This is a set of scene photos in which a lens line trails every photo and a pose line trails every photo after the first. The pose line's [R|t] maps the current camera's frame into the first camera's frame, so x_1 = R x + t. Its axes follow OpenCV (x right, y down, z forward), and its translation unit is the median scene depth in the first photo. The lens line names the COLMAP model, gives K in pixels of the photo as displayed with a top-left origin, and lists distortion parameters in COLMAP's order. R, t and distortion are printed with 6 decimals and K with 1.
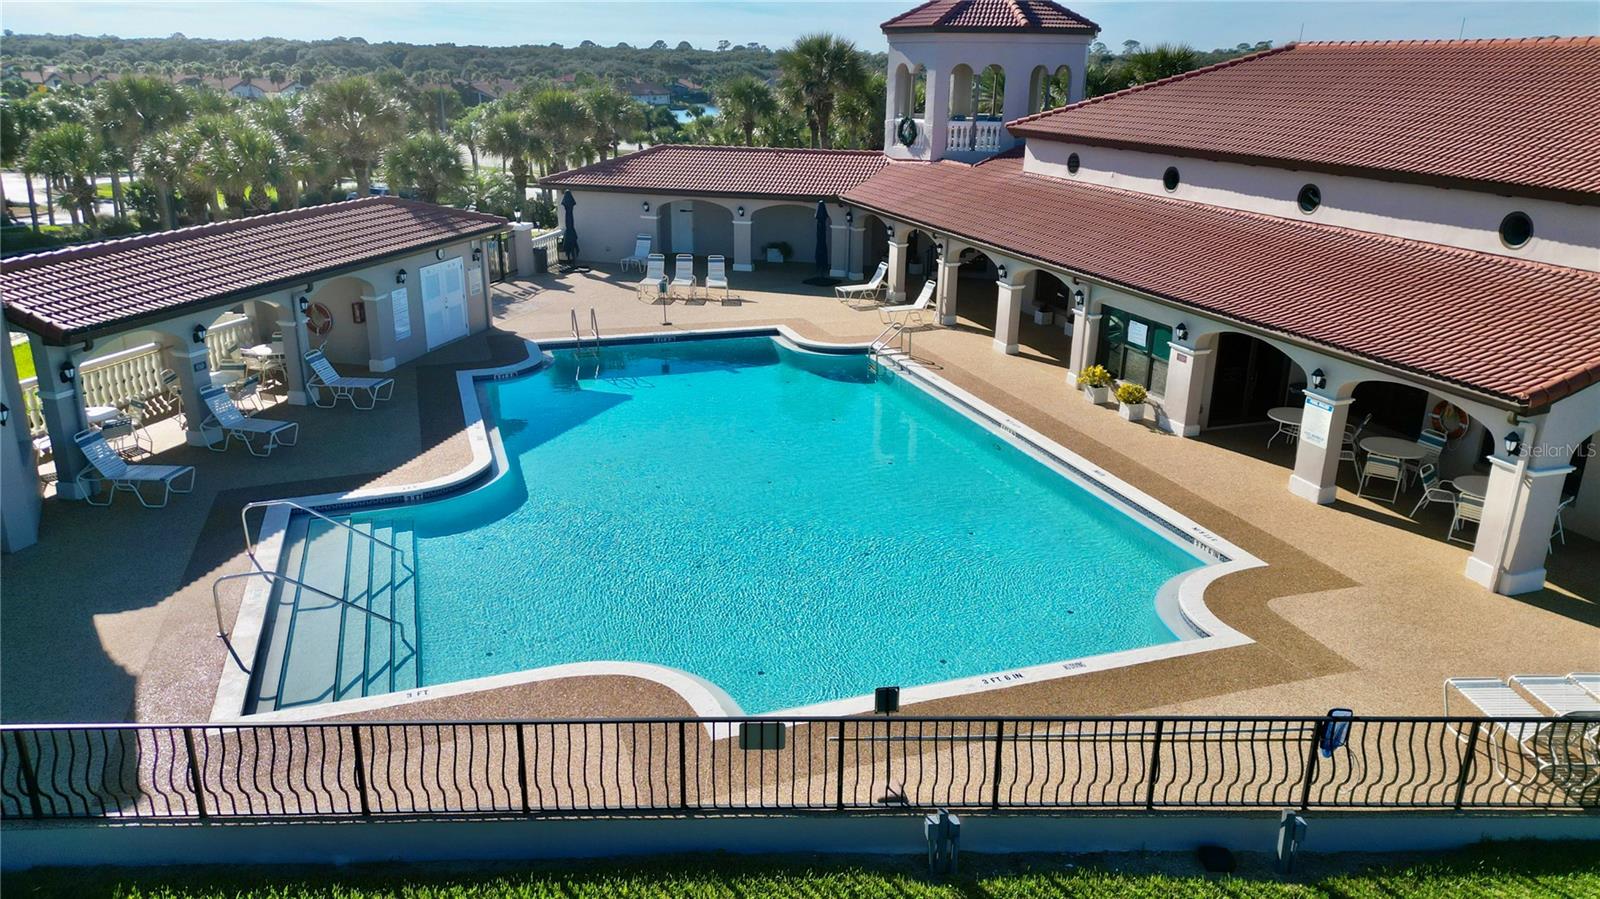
lens RADIAL K [[1141.9, 0, 802.3], [0, 1141.9, 448.5], [0, 0, 1]] dist [0.062032, -0.019909]
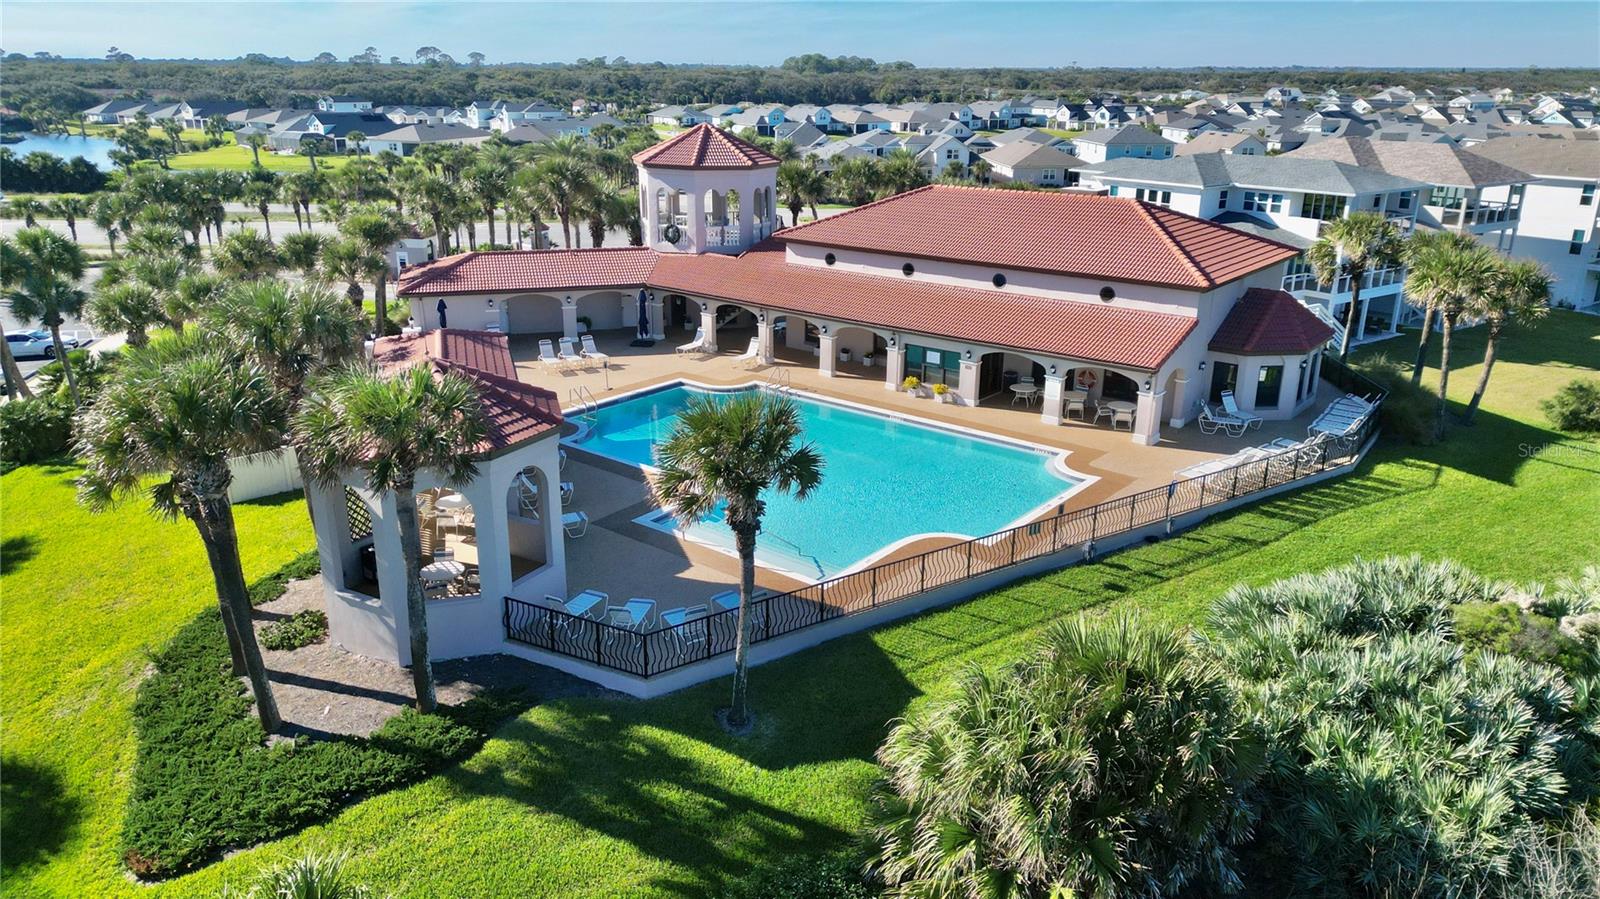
lens RADIAL K [[1141.9, 0, 793.0], [0, 1141.9, 461.4], [0, 0, 1]] dist [0.062032, -0.019909]
pose [[0.857080, -0.176175, 0.484124, -0.865086], [0.171561, 0.983679, 0.054239, -0.074696], [-0.485778, 0.036570, 0.873317, -0.537258]]
